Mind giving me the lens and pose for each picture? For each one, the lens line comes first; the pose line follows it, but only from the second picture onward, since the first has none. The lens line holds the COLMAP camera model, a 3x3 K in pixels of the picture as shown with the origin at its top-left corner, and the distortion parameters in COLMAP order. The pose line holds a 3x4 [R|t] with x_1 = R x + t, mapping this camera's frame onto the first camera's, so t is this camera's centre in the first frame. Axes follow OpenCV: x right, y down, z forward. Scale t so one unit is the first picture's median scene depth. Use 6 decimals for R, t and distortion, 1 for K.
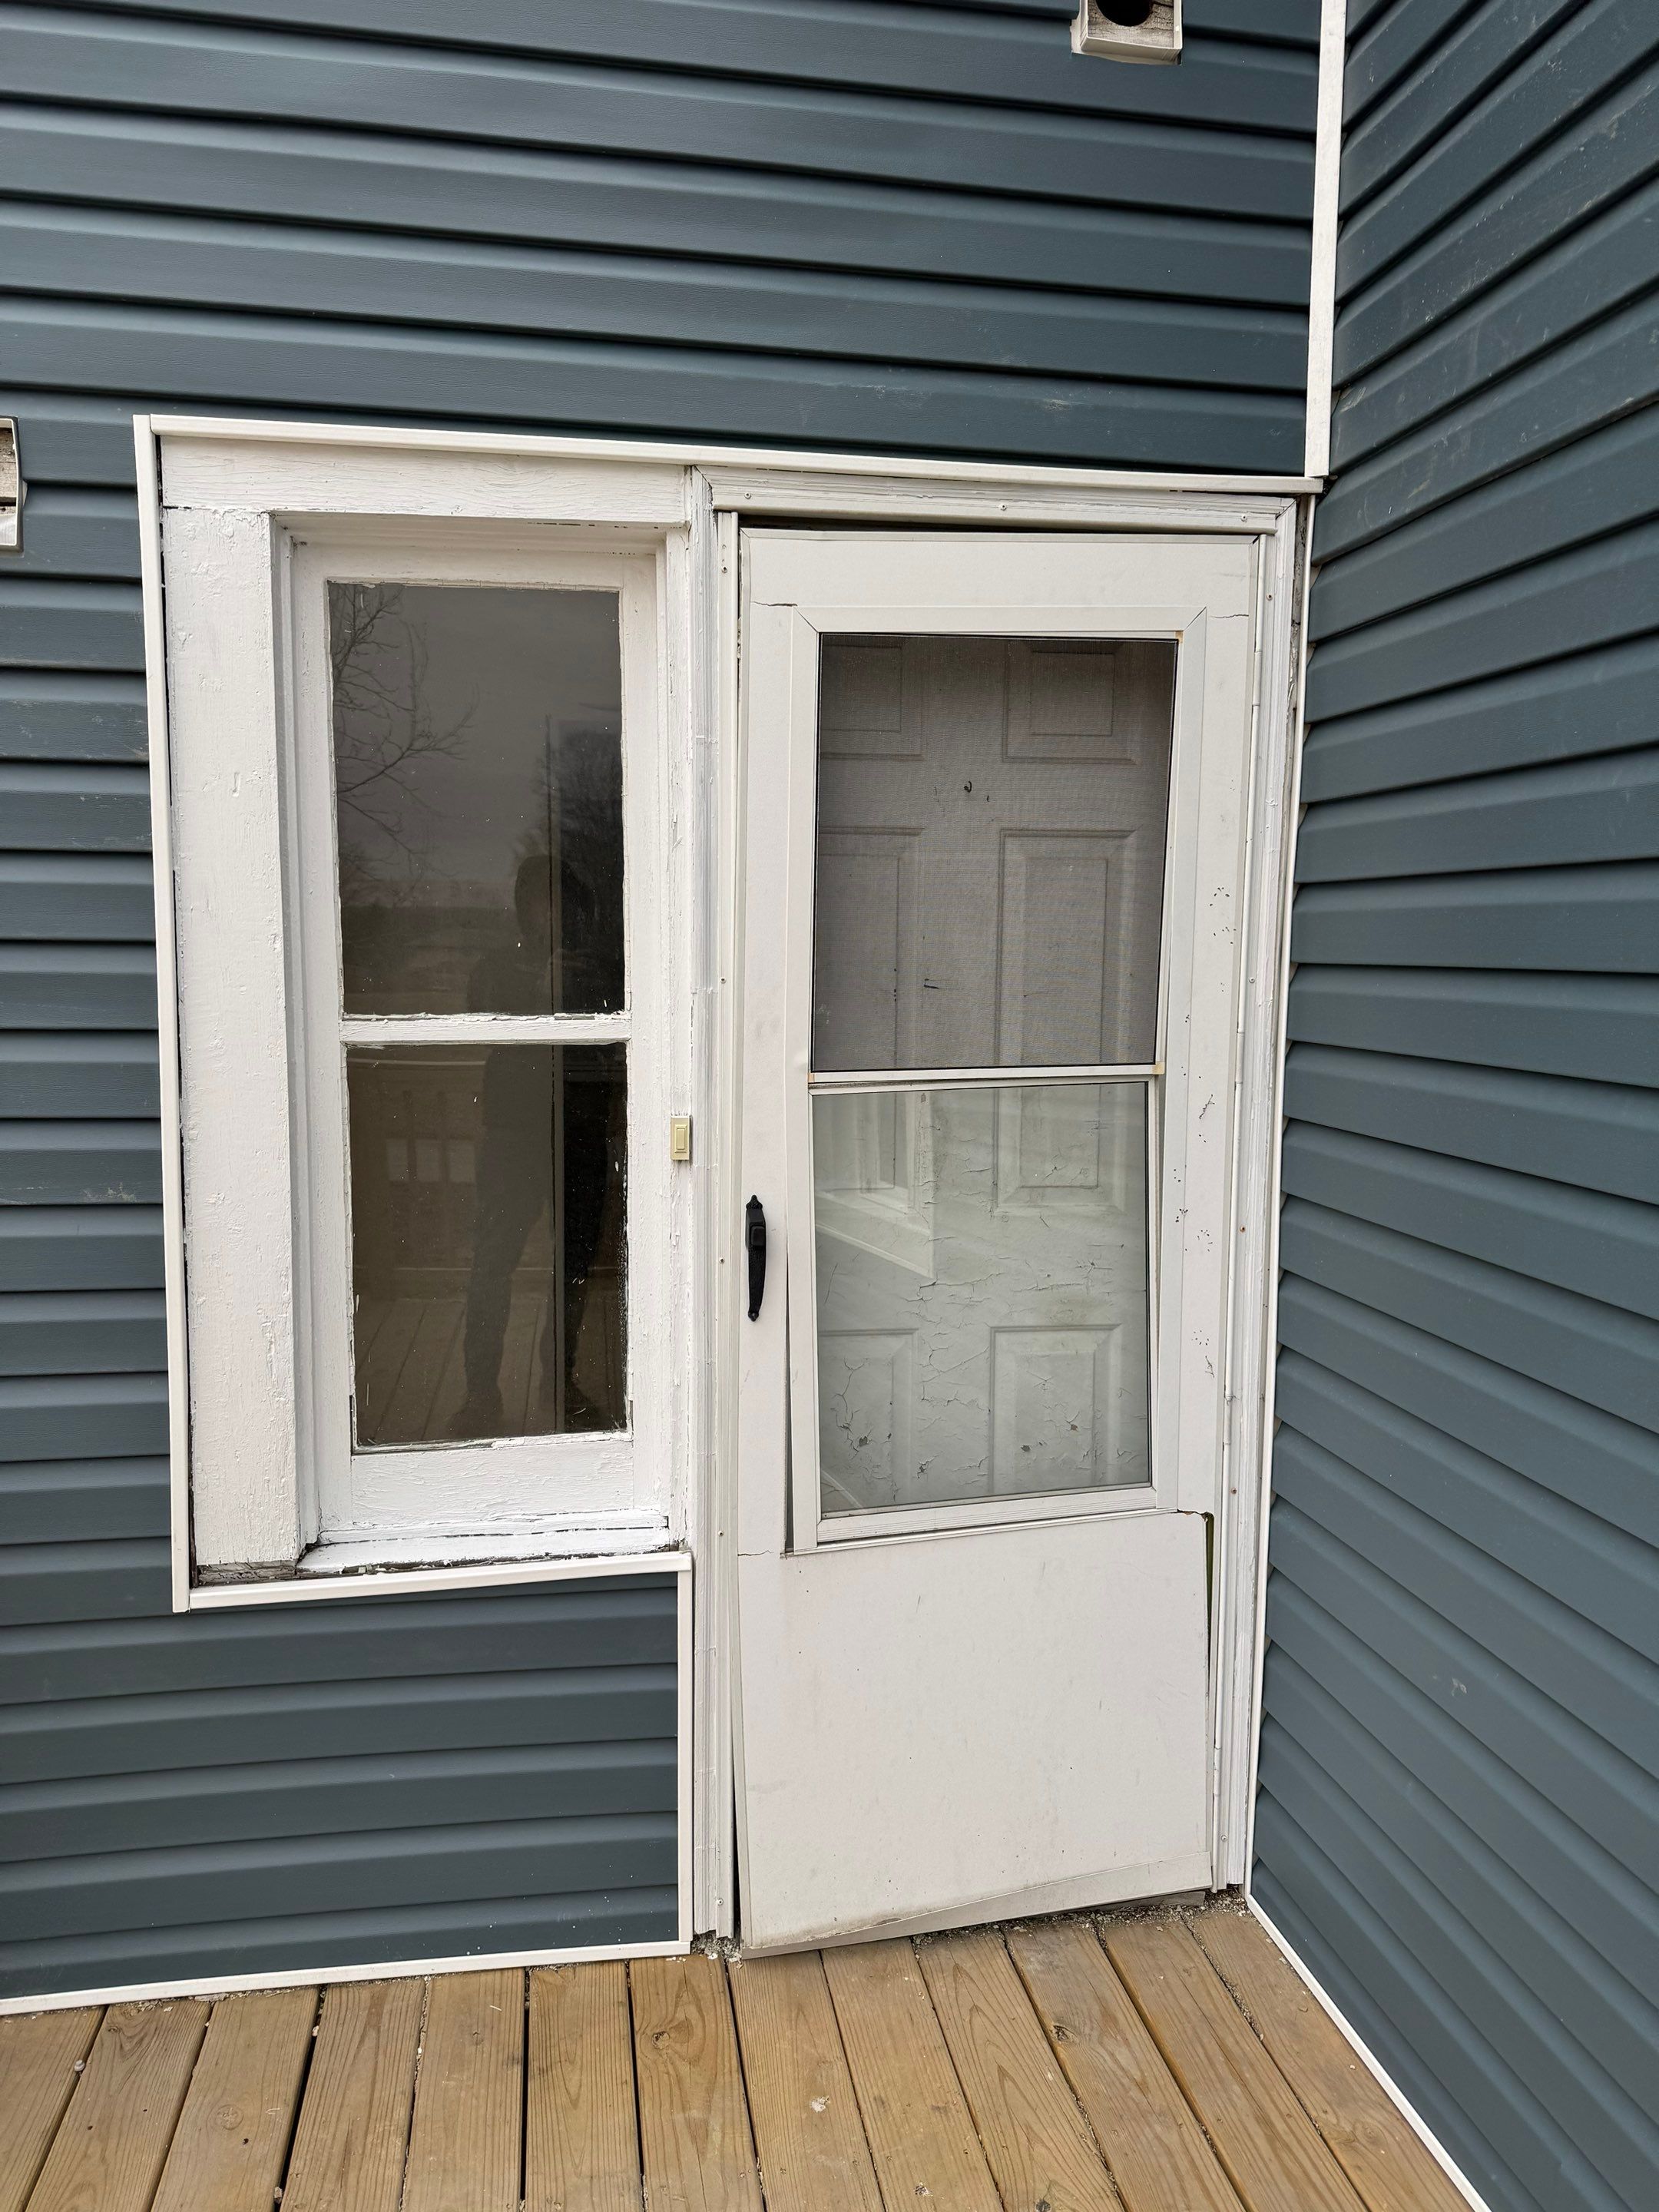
lens RADIAL K [[1537.8, 0, 829.5], [0, 1537.8, 1106.0], [0, 0, 1]] dist [0.070716, -0.094402]
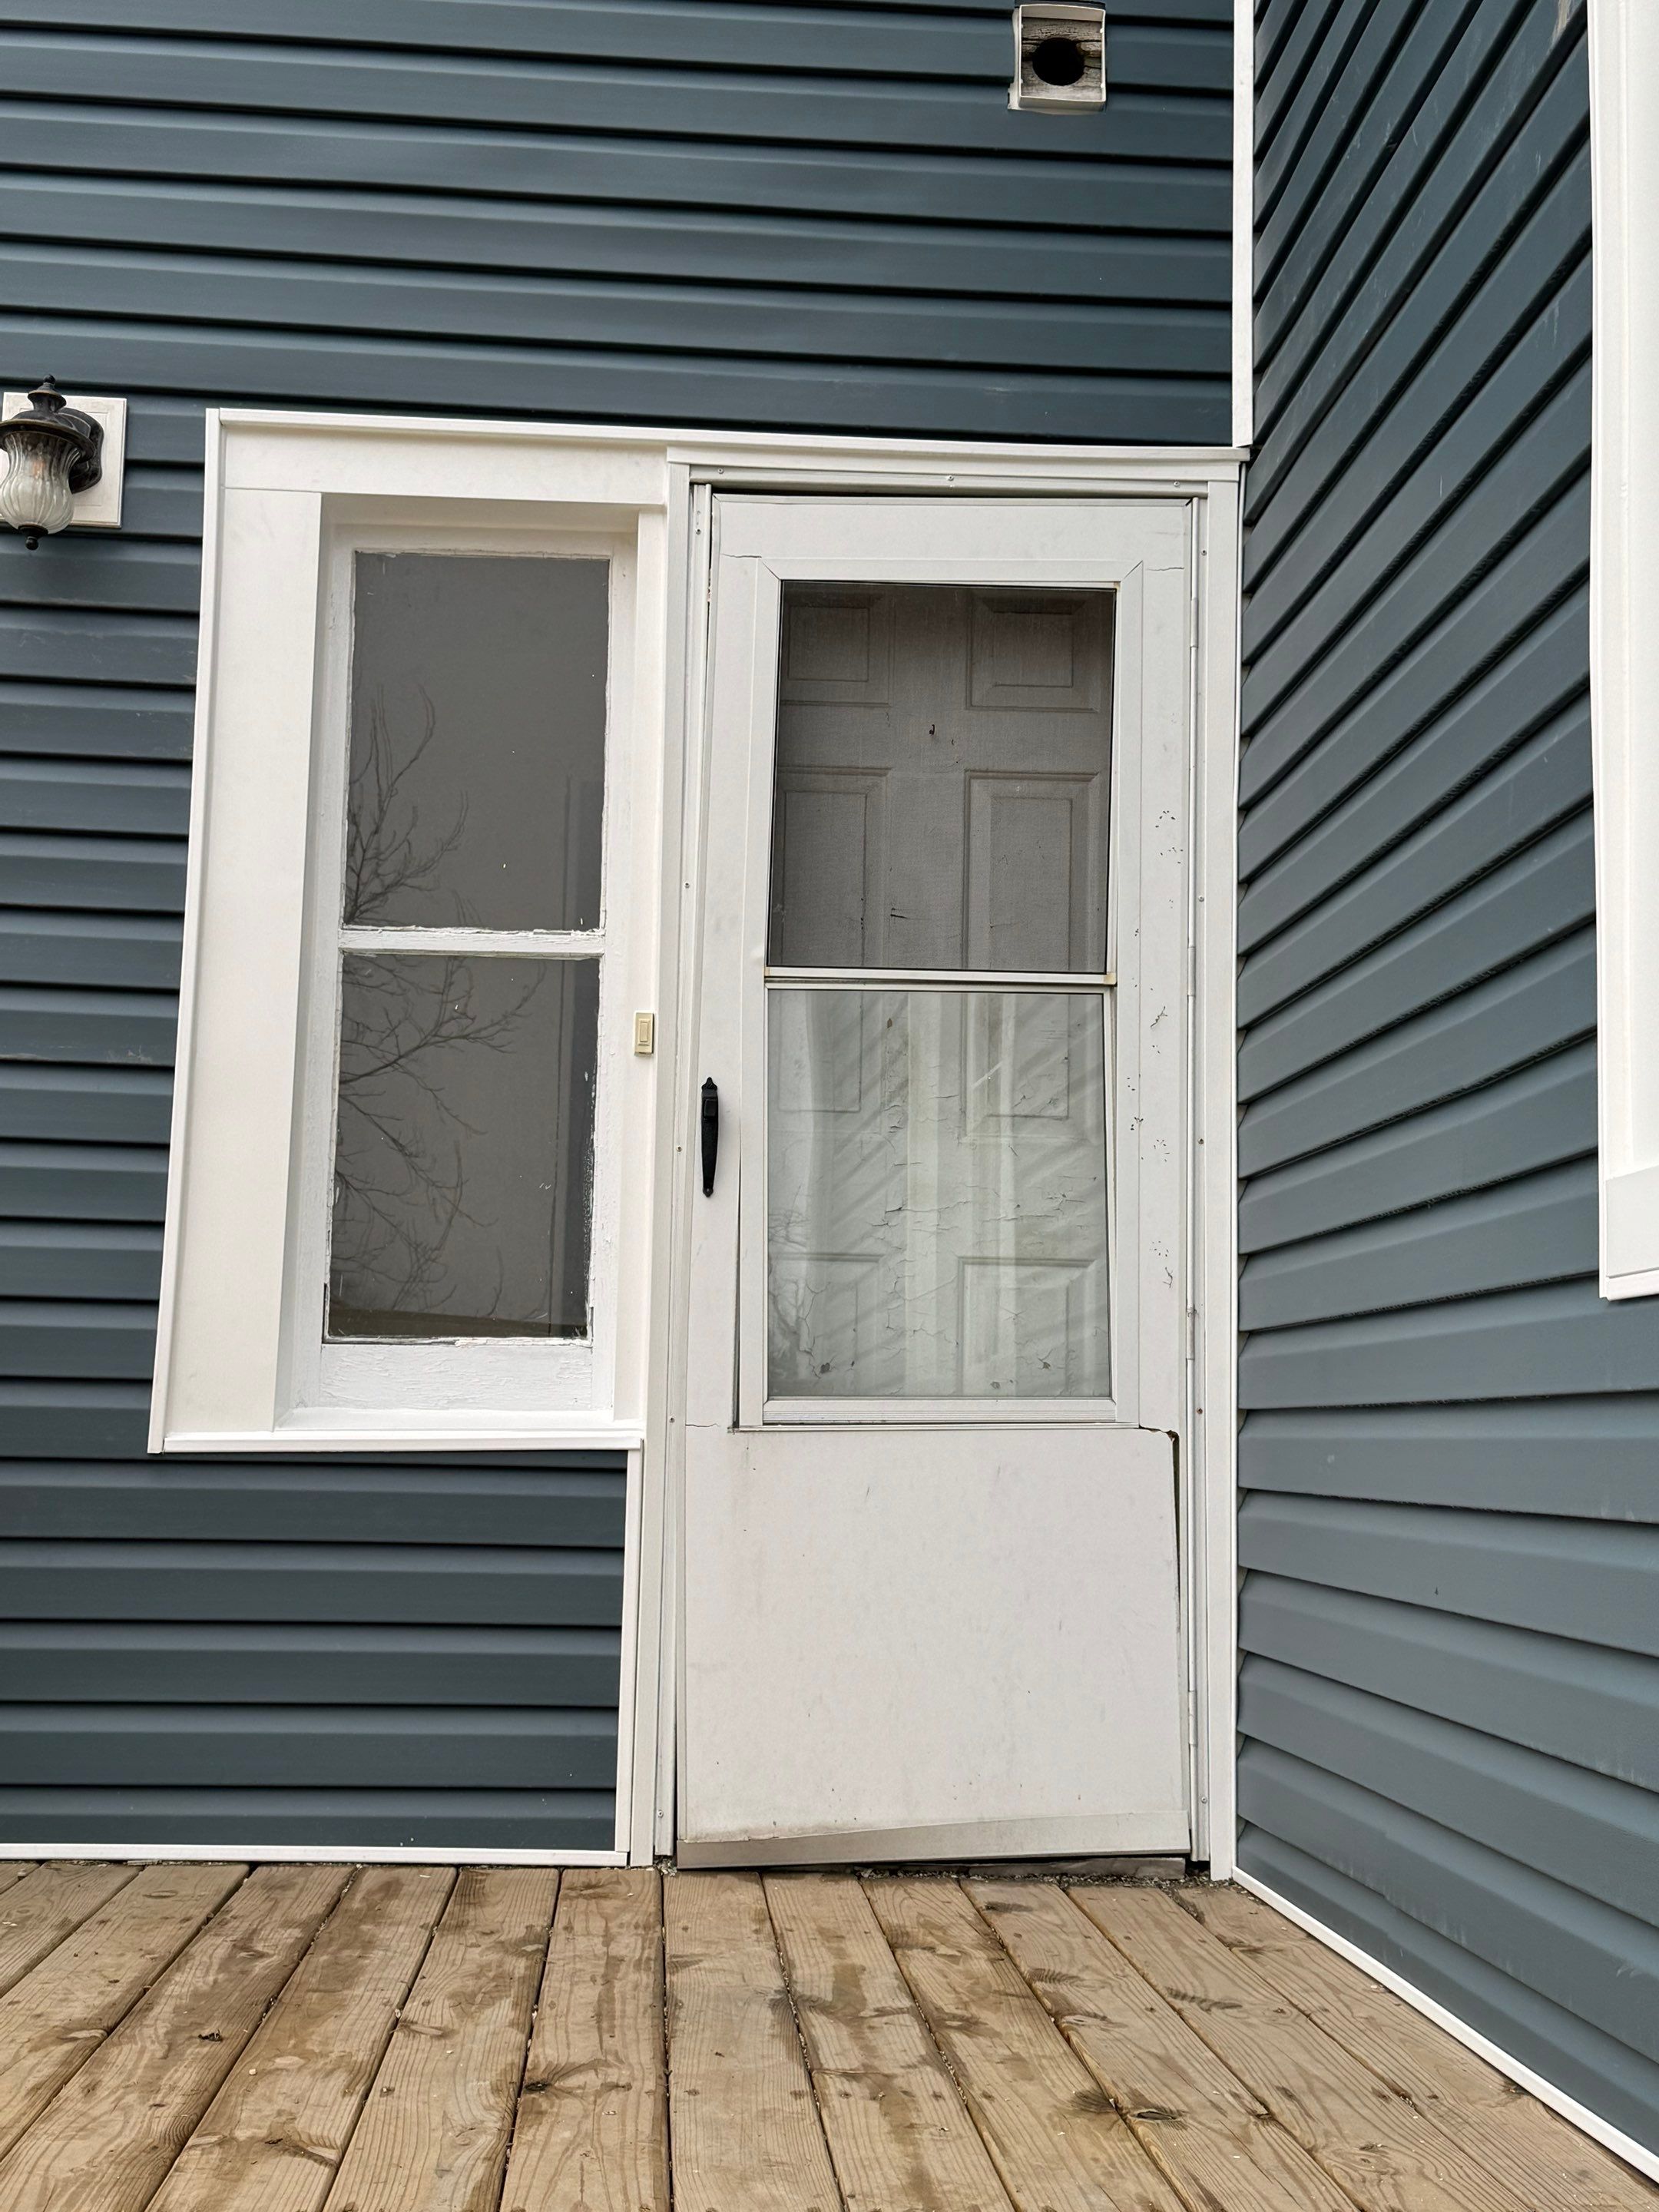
lens RADIAL K [[2661.7, 0, 830.2], [0, 2661.7, 1093.1], [0, 0, 1]] dist [0.095407, 0.002259]
pose [[0.995125, -0.001966, -0.098597, 0.205072], [-0.021911, 0.970404, -0.240492, 0.486408], [0.096152, 0.241480, 0.965631, -0.724941]]
